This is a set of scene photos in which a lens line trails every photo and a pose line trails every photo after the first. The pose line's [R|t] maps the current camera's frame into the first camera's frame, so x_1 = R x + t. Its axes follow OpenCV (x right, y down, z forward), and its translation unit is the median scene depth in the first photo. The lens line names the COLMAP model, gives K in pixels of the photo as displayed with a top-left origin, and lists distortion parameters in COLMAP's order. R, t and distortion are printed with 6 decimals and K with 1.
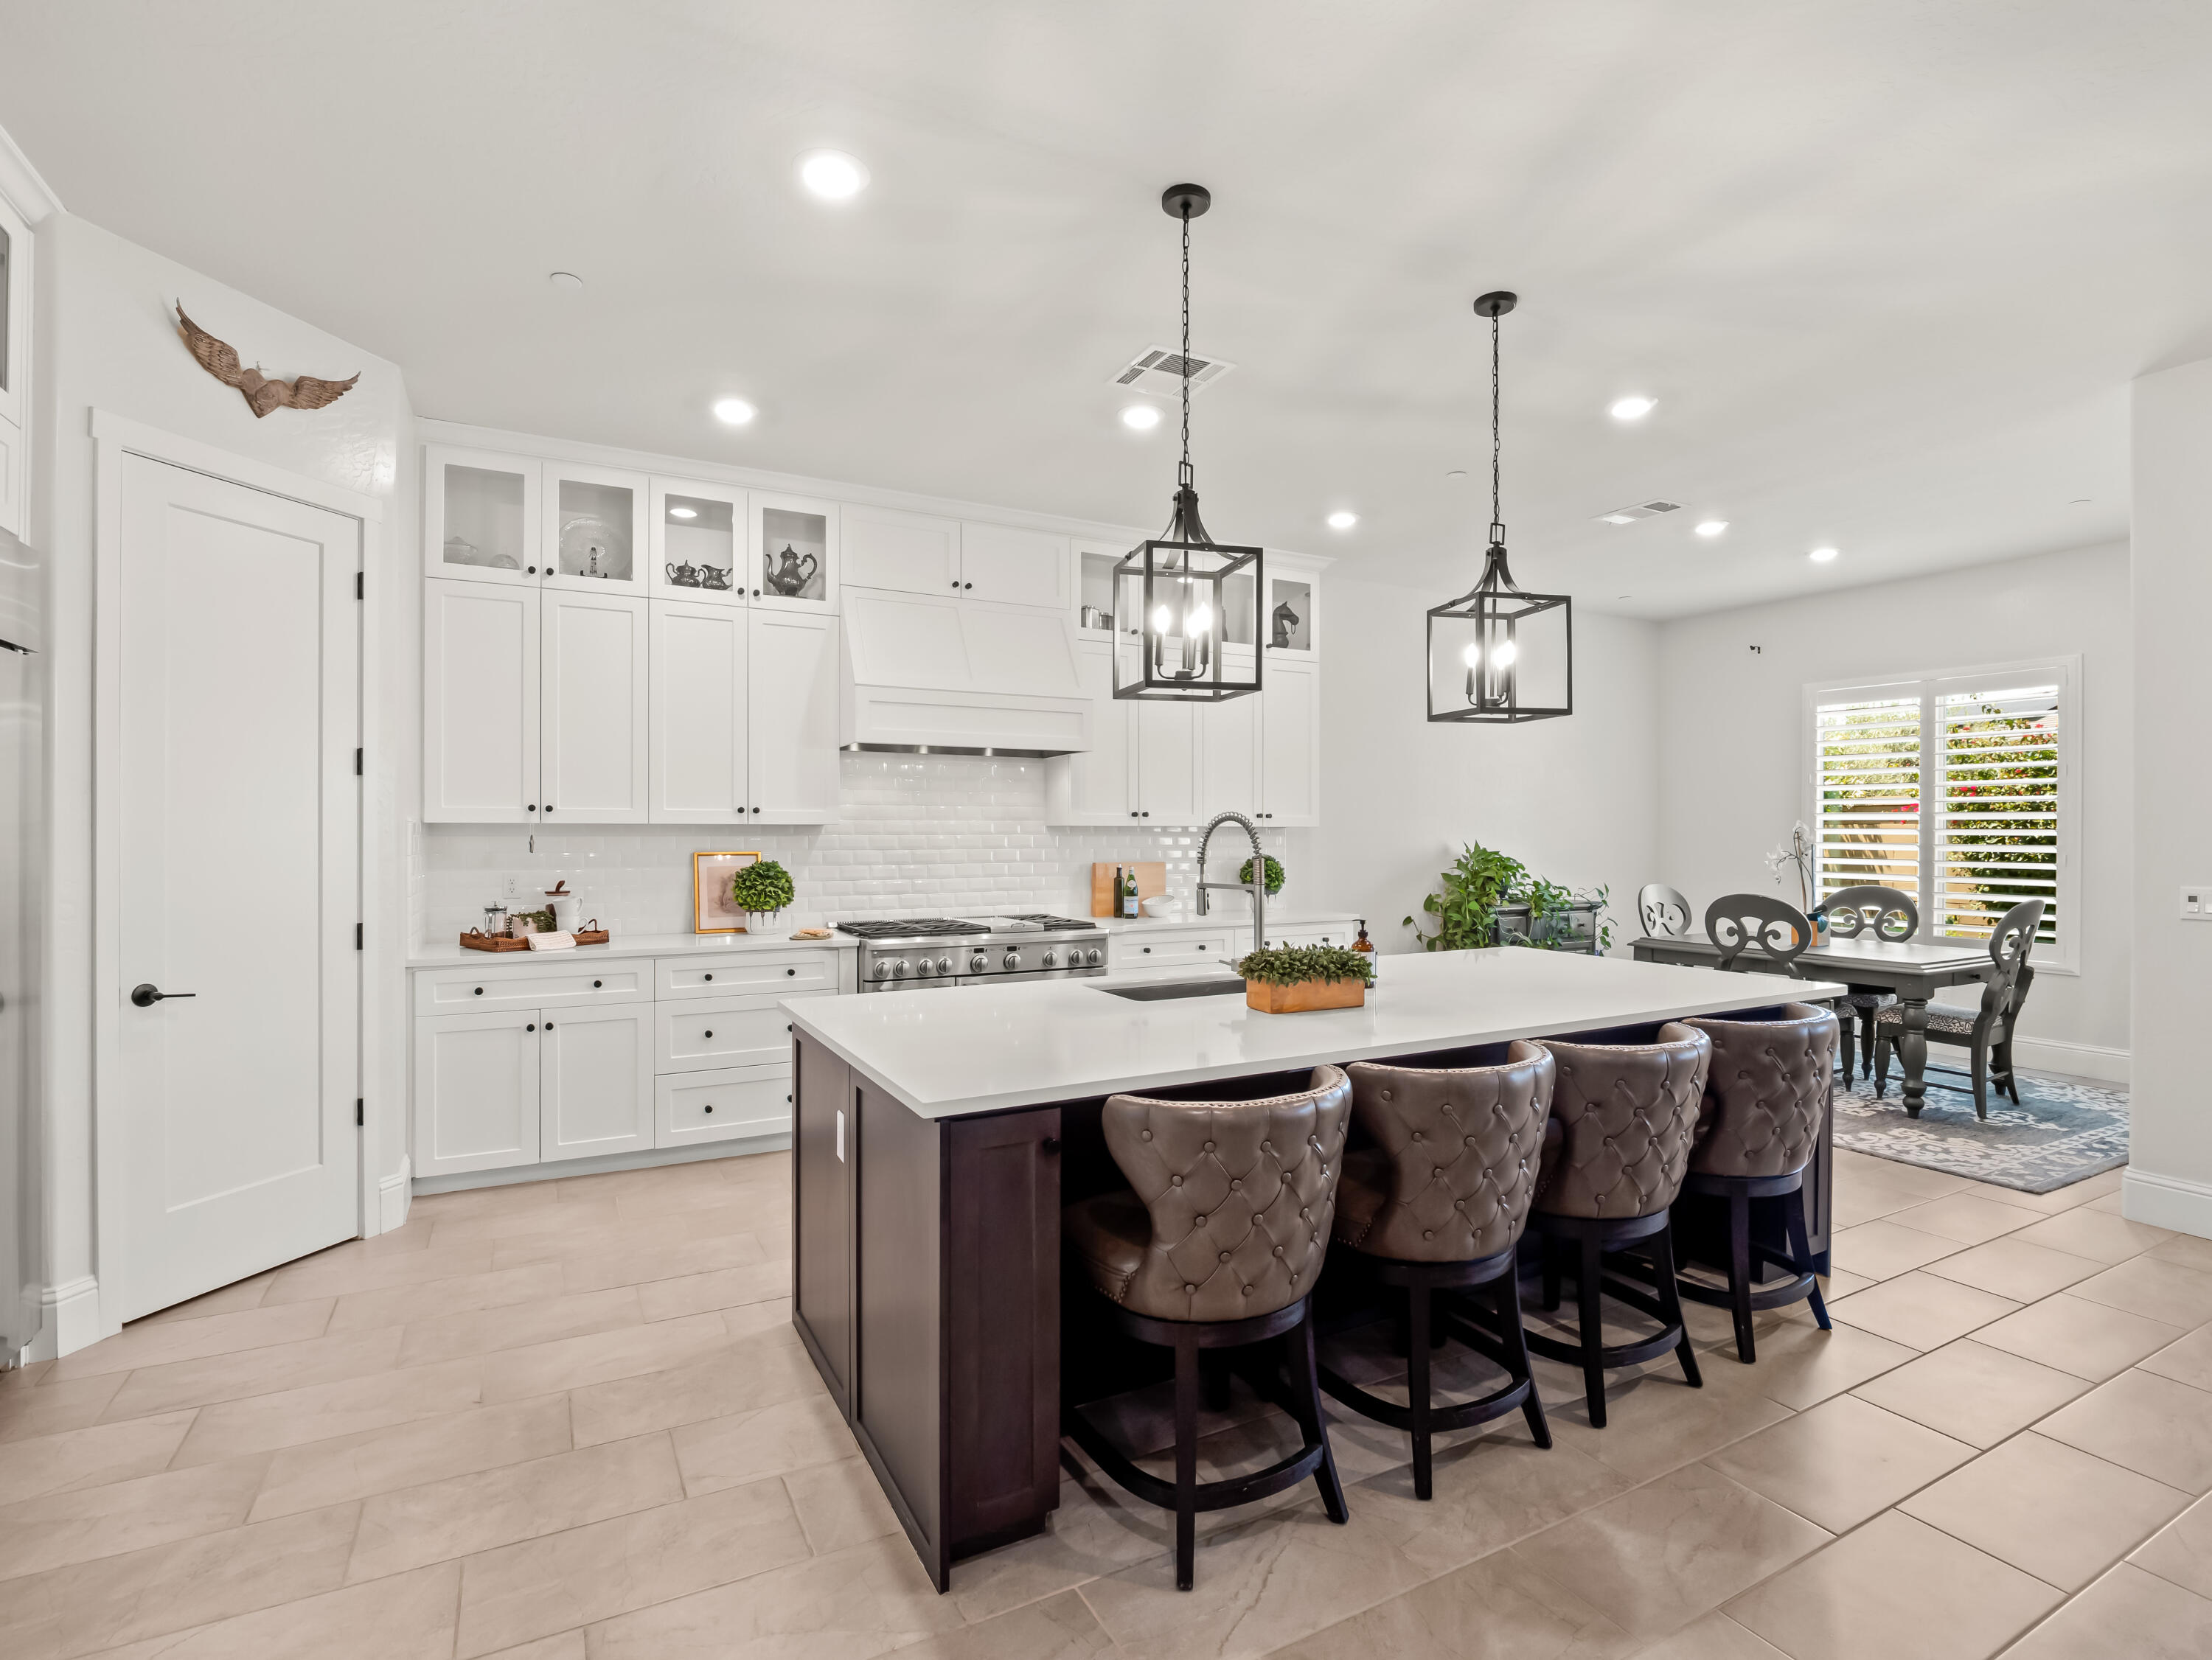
lens RADIAL K [[1067.3, 0, 1097.9], [0, 1067.3, 830.6], [0, 0, 1]] dist [-0.002732, -0.006852]
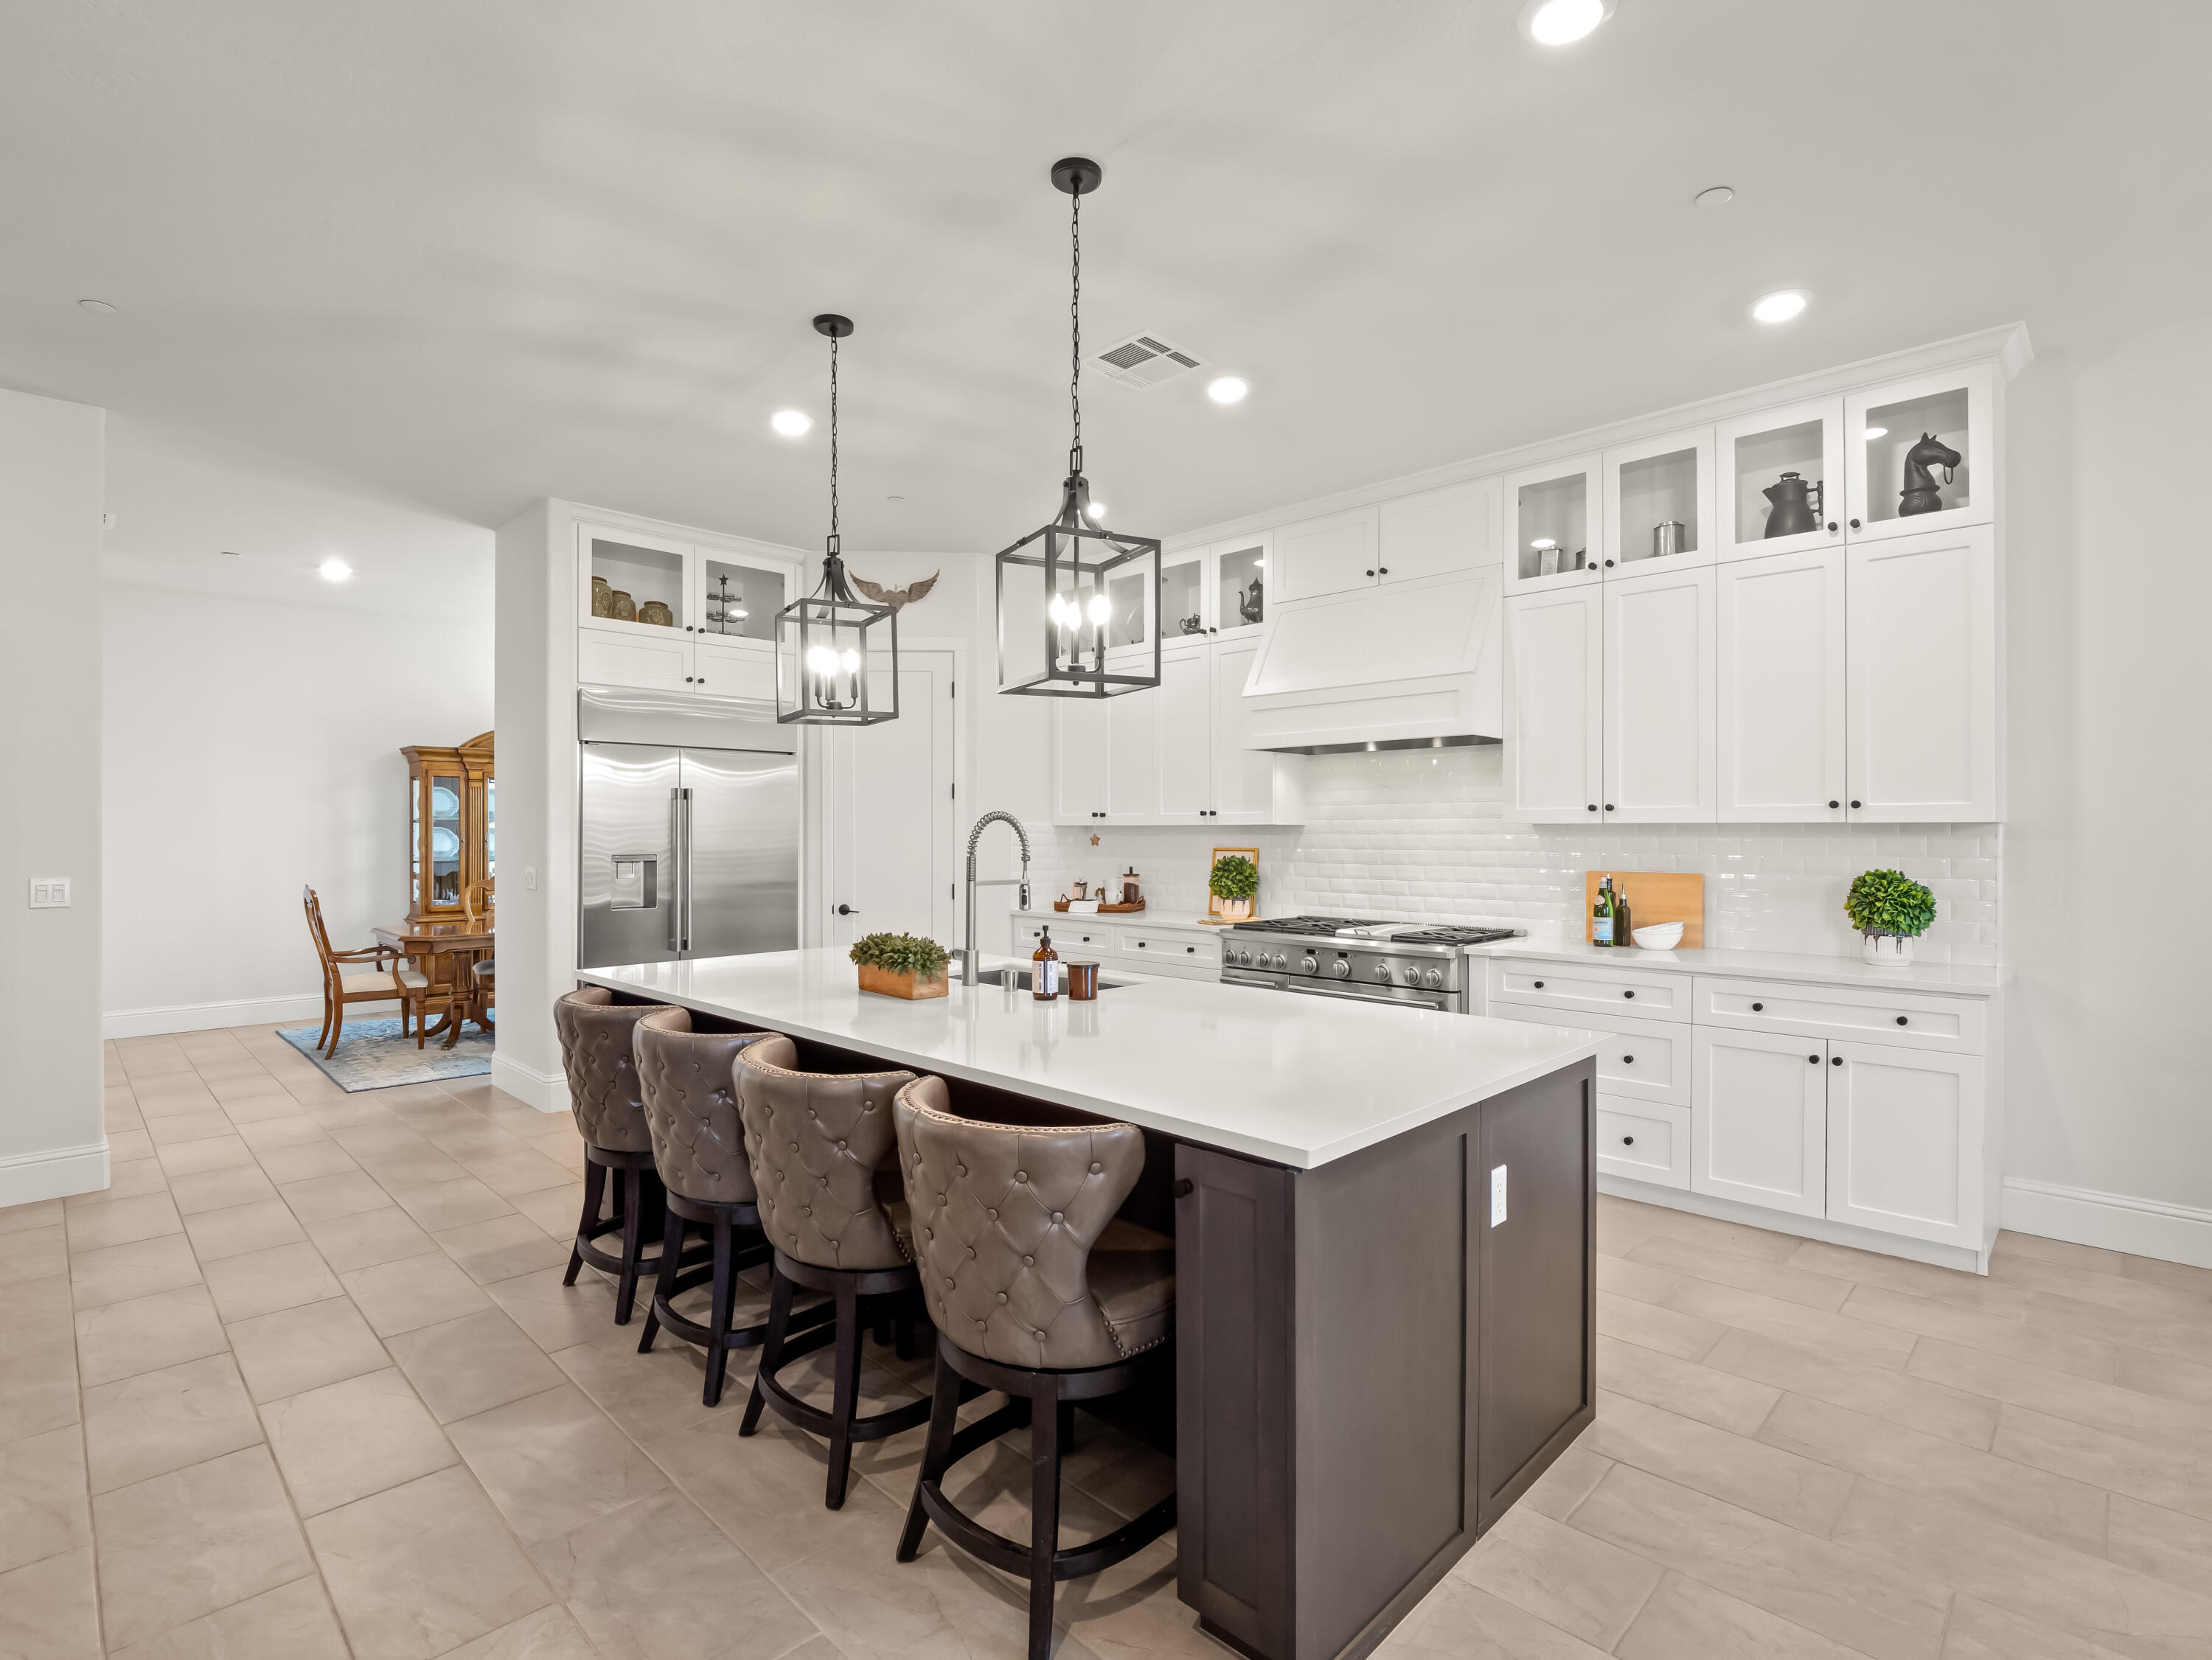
lens RADIAL K [[1066.6, 0, 1106.0], [0, 1066.6, 830.0], [0, 0, 1]] dist [0.000286, -0.010144]
pose [[0.307399, -0.002272, -0.951578, 0.844743], [0.001966, 0.999997, -0.001753, 0.002022], [0.951579, -0.001332, 0.307402, 0.569656]]
